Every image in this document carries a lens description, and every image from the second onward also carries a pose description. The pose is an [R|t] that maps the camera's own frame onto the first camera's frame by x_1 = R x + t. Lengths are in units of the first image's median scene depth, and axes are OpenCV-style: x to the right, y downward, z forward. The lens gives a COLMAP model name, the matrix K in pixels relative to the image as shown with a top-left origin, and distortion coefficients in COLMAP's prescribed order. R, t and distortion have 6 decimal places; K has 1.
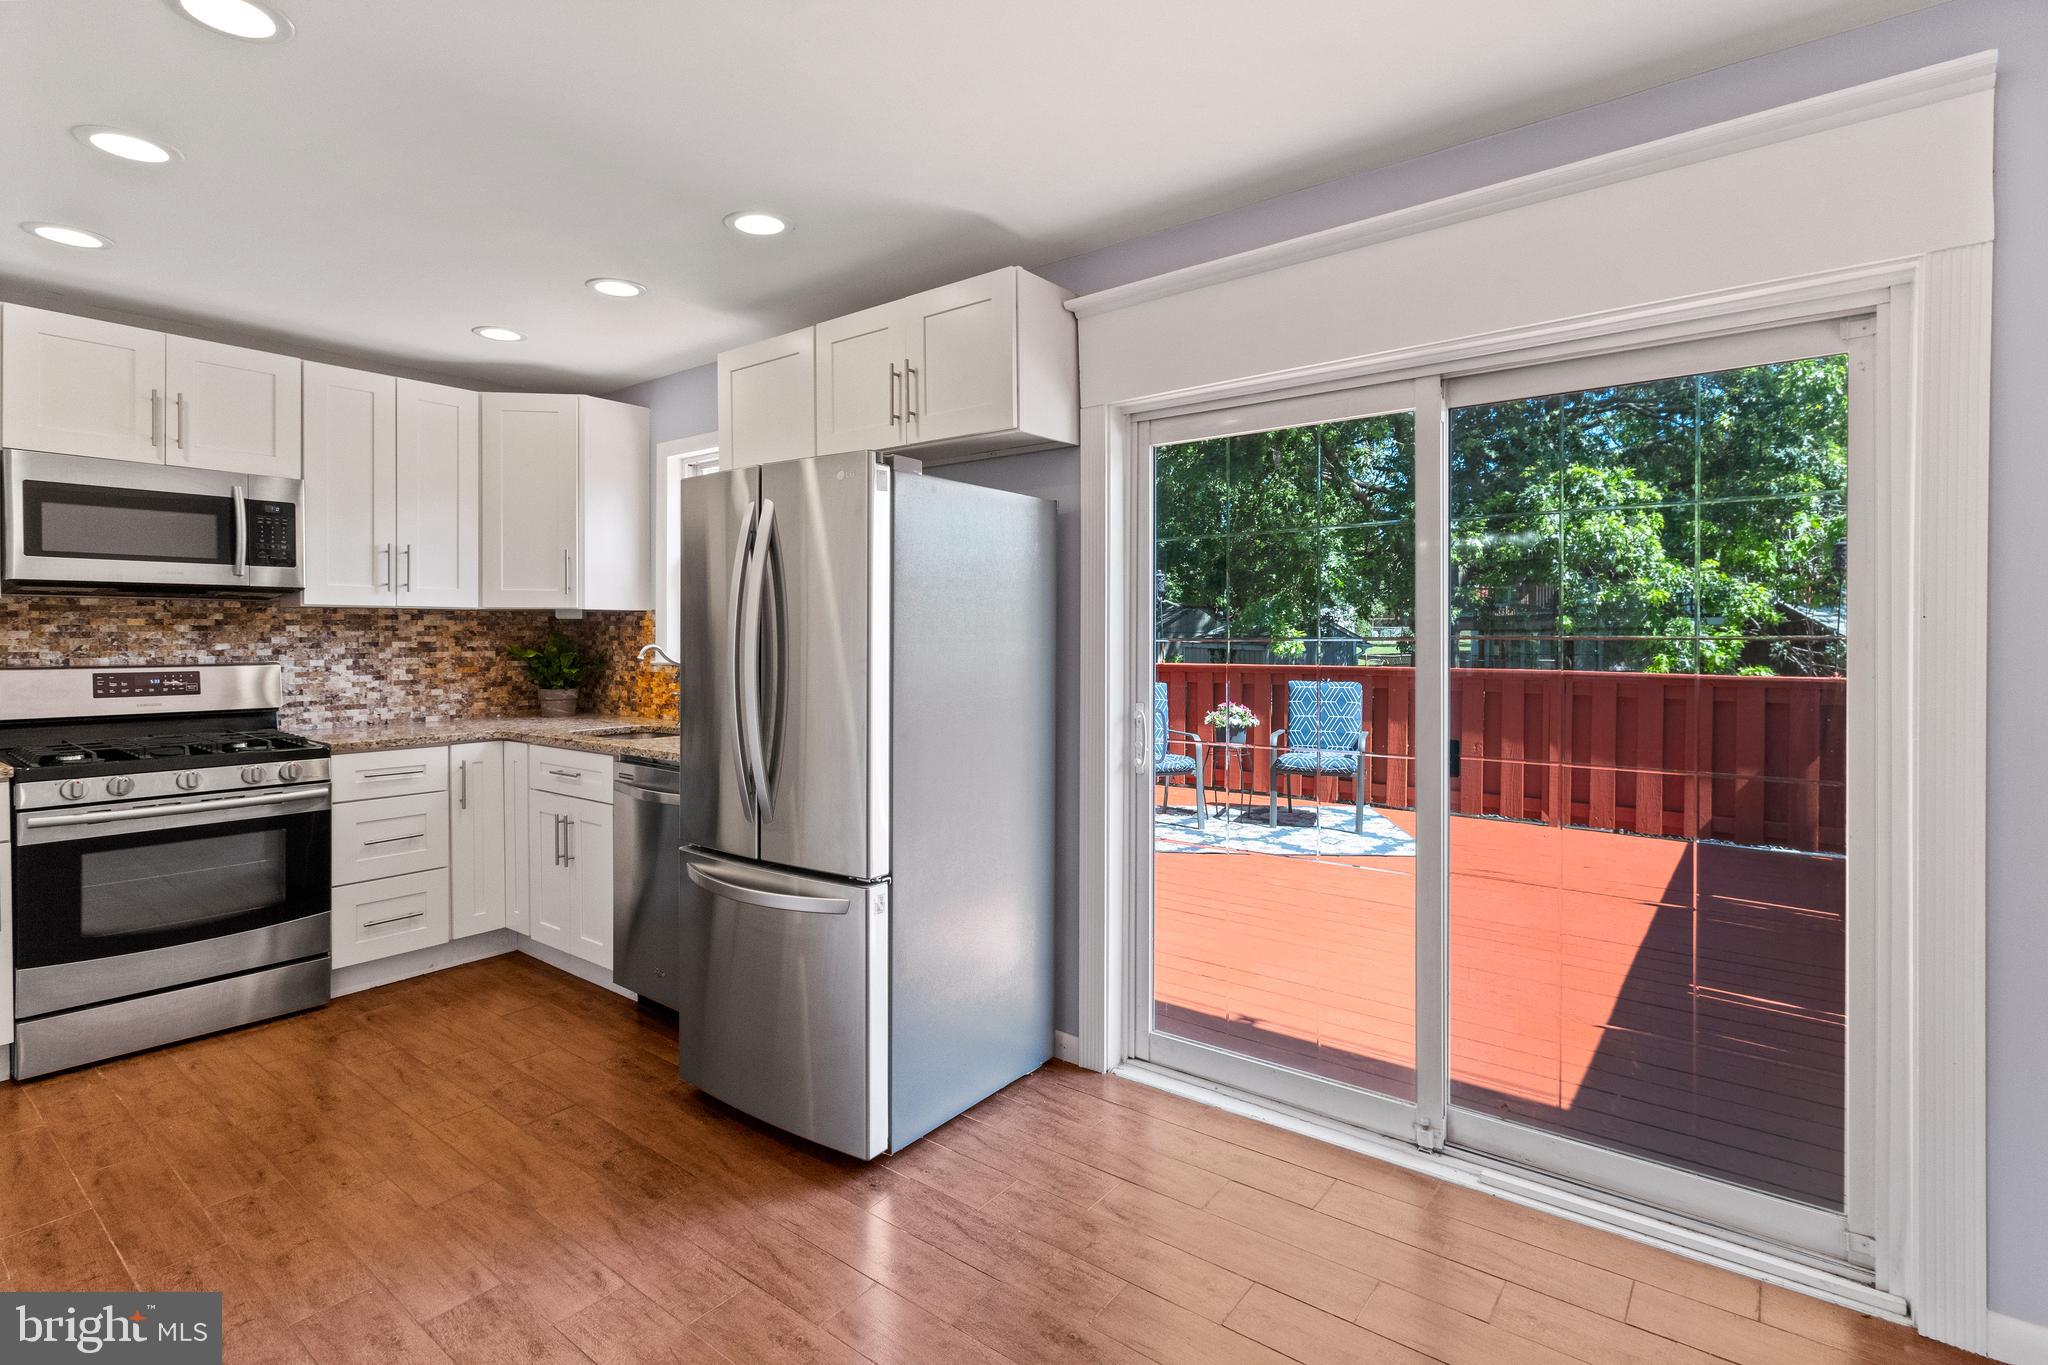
lens RADIAL K [[965.4, 0, 1008.6], [0, 965.4, 639.9], [0, 0, 1]] dist [0.004853, 0.000841]
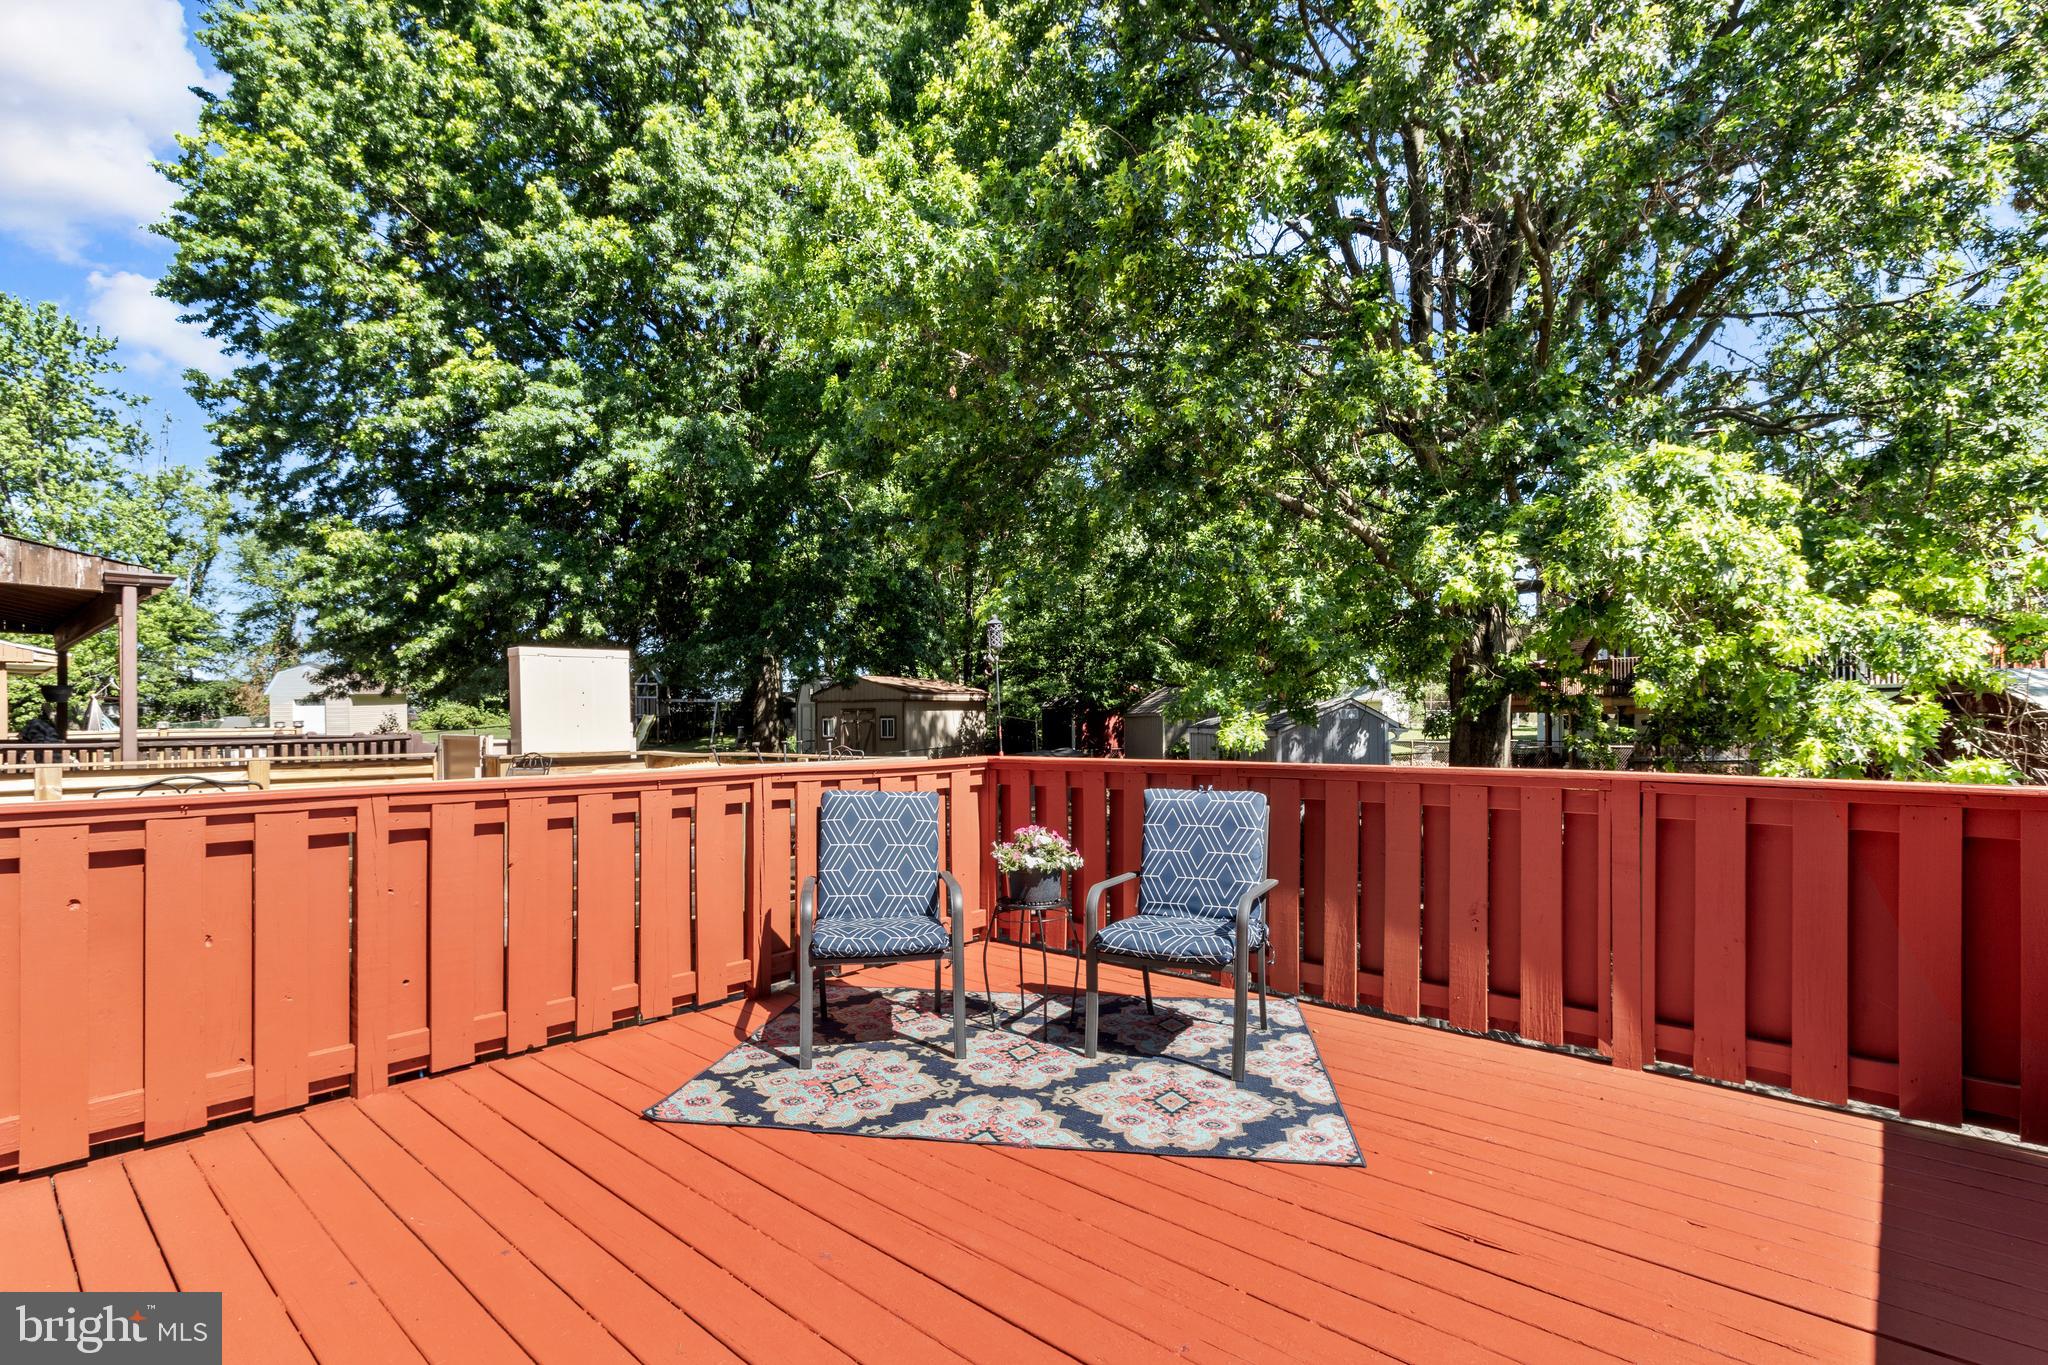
lens RADIAL K [[965.4, 0, 973.0], [0, 965.4, 713.3], [0, 0, 1]] dist [0.004853, 0.000841]
pose [[0.996920, -0.005981, -0.078200, 0.680819], [0.004895, 0.999889, -0.014071, 0.017506], [0.078275, 0.013645, 0.996838, 1.234592]]
